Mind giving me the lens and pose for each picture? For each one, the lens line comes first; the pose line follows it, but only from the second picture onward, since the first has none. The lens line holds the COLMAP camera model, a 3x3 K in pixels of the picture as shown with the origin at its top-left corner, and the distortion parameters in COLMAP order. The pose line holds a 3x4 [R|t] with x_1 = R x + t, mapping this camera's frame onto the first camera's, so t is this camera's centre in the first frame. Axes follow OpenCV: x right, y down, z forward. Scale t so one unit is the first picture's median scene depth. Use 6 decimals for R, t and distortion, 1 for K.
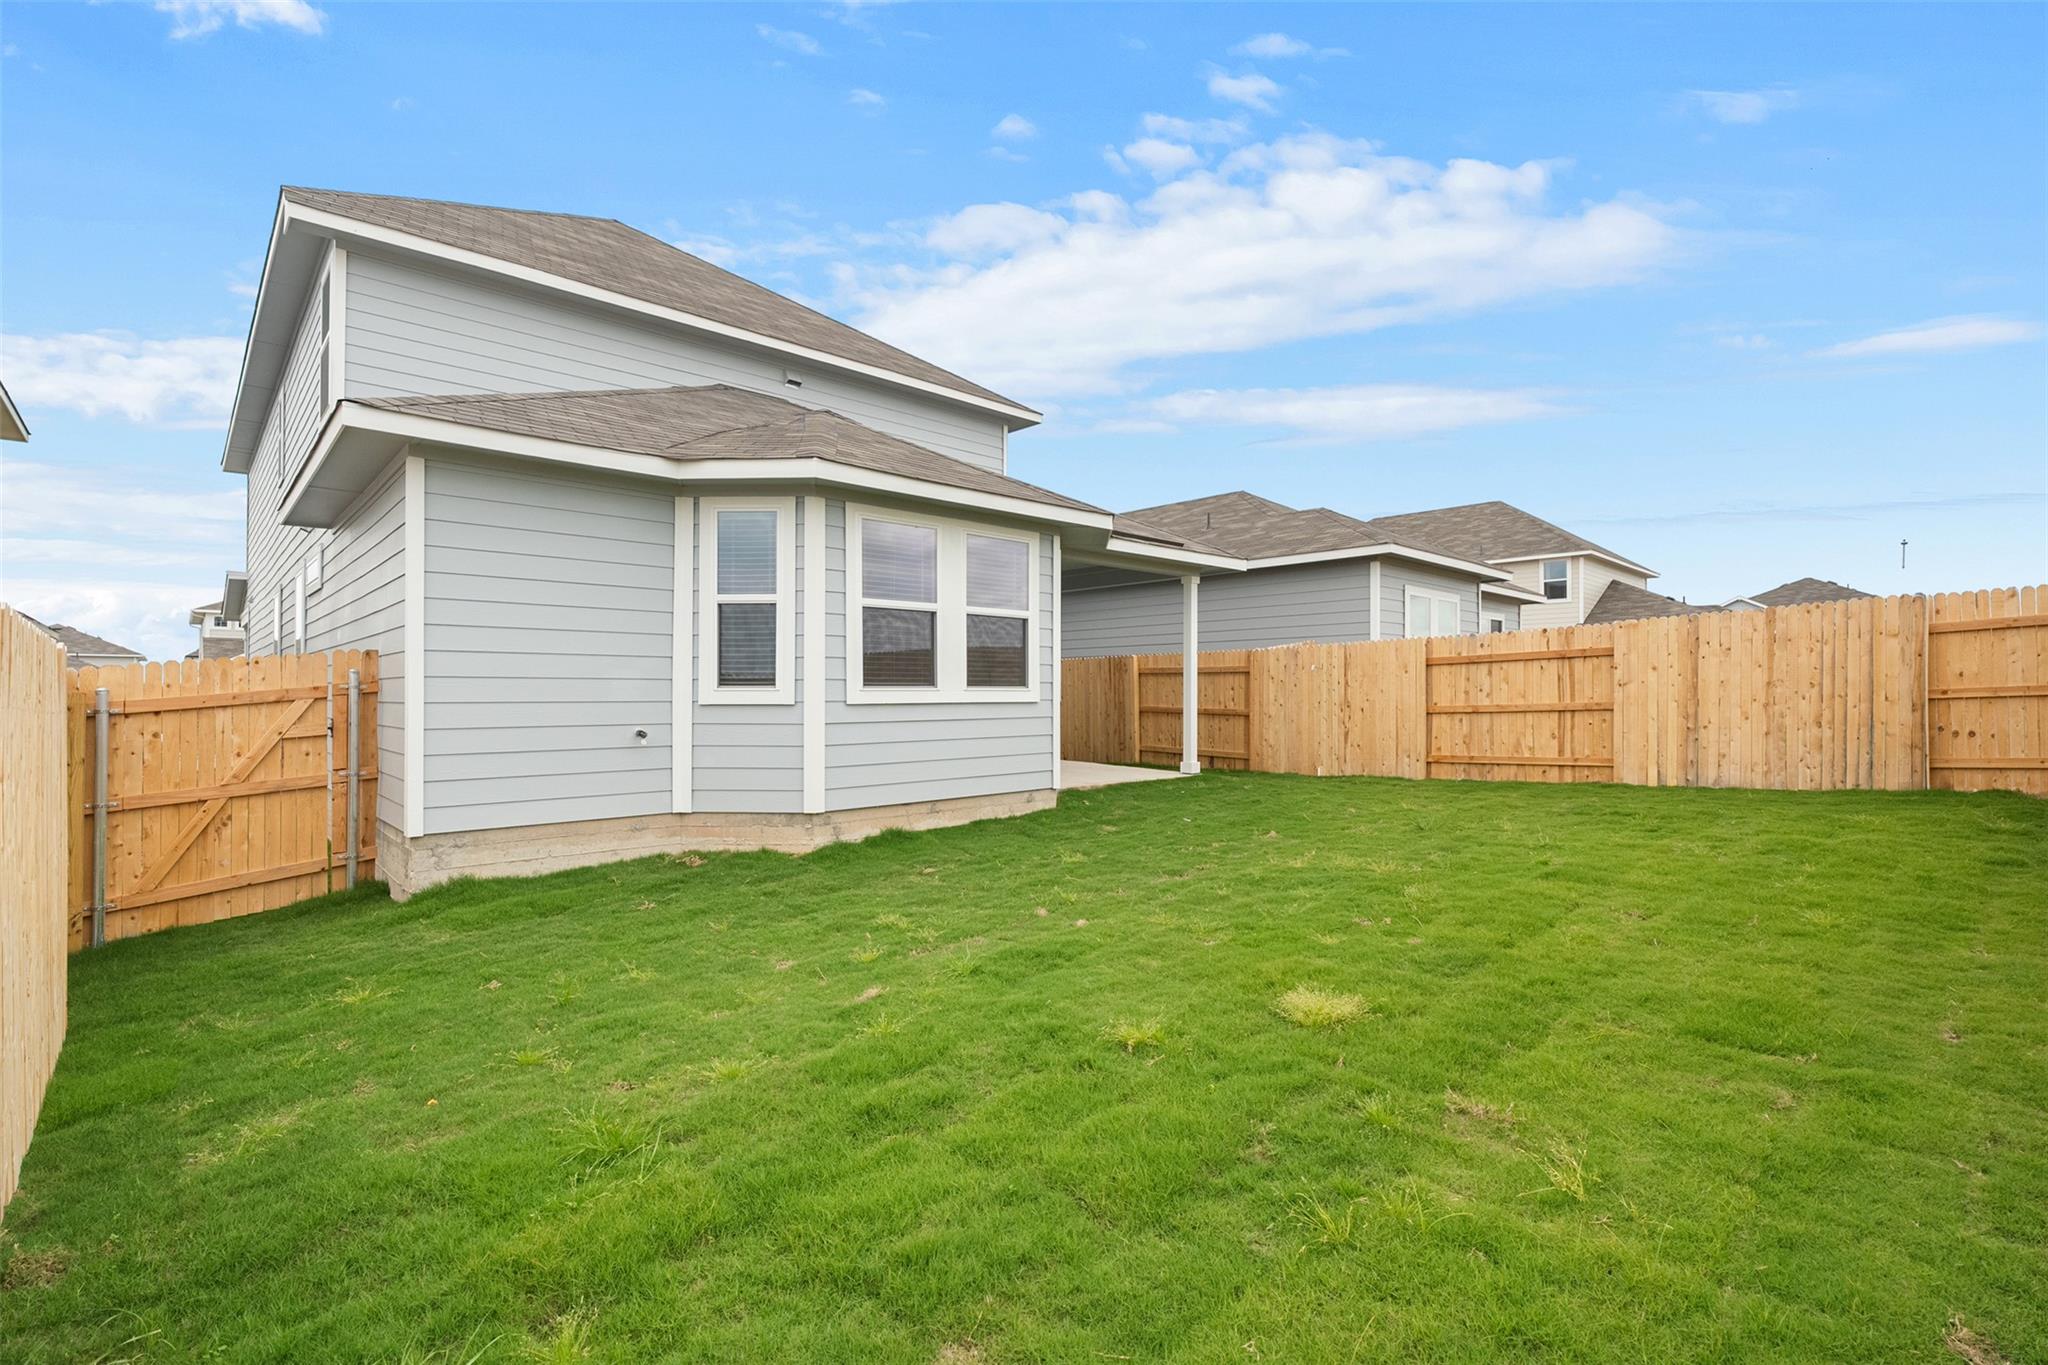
lens RADIAL K [[920.9, 0, 1024.0], [0, 920.9, 682.5], [0, 0, 1]] dist [-0.001266, -0.002613]
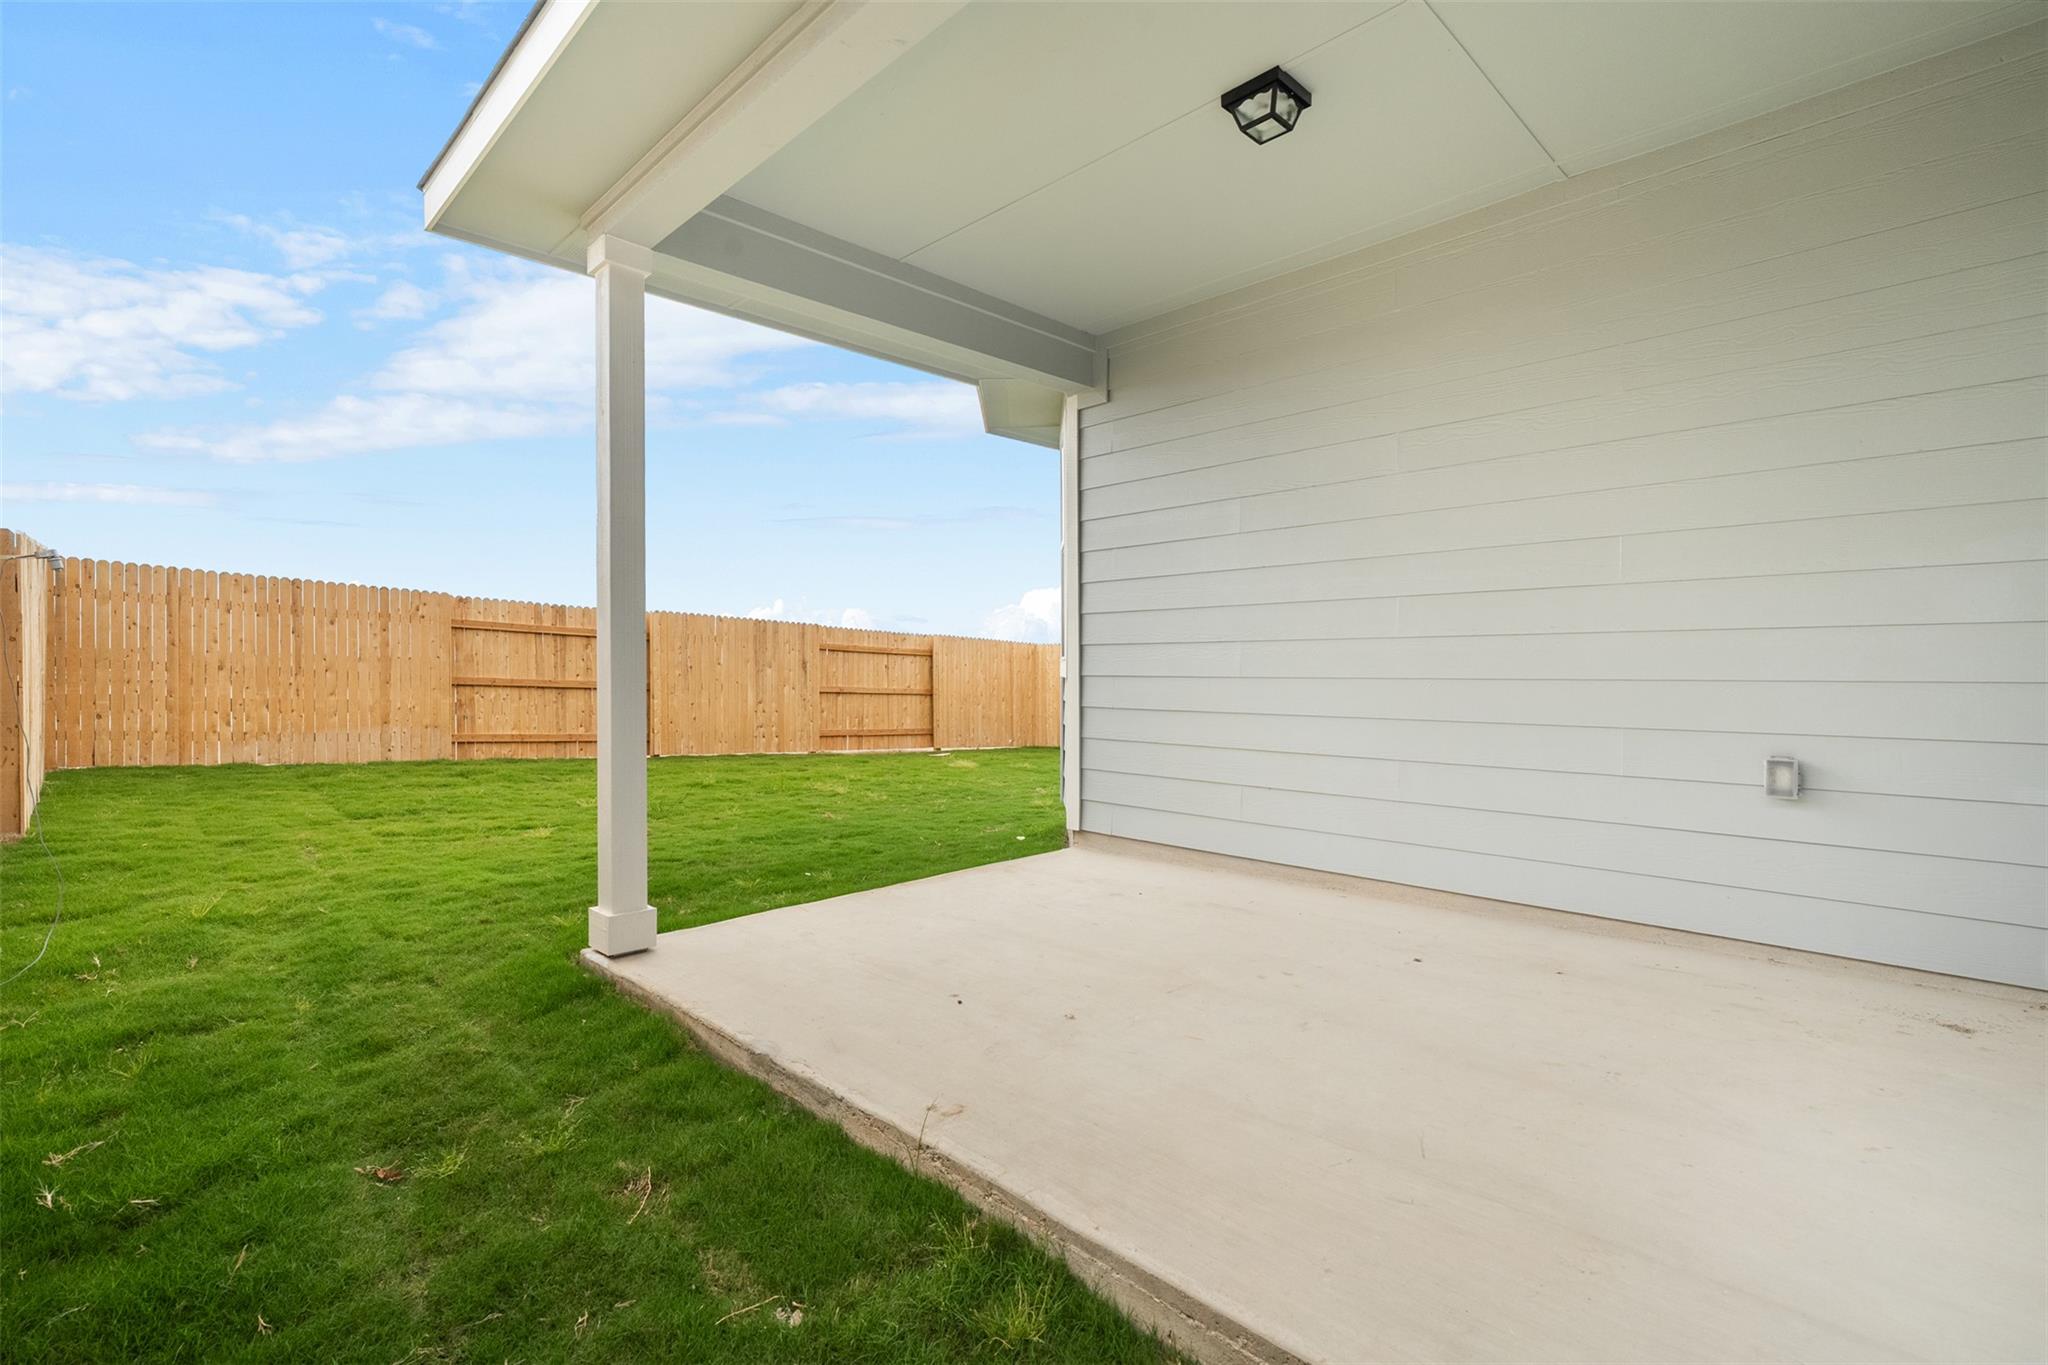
lens RADIAL K [[920.9, 0, 1024.0], [0, 920.9, 682.5], [0, 0, 1]] dist [-0.001266, -0.002613]
pose [[0.999904, 0.008704, 0.010743, 0.425991], [-0.008885, 0.999818, 0.016877, -0.003469], [-0.010594, -0.016971, 0.999800, -0.035382]]
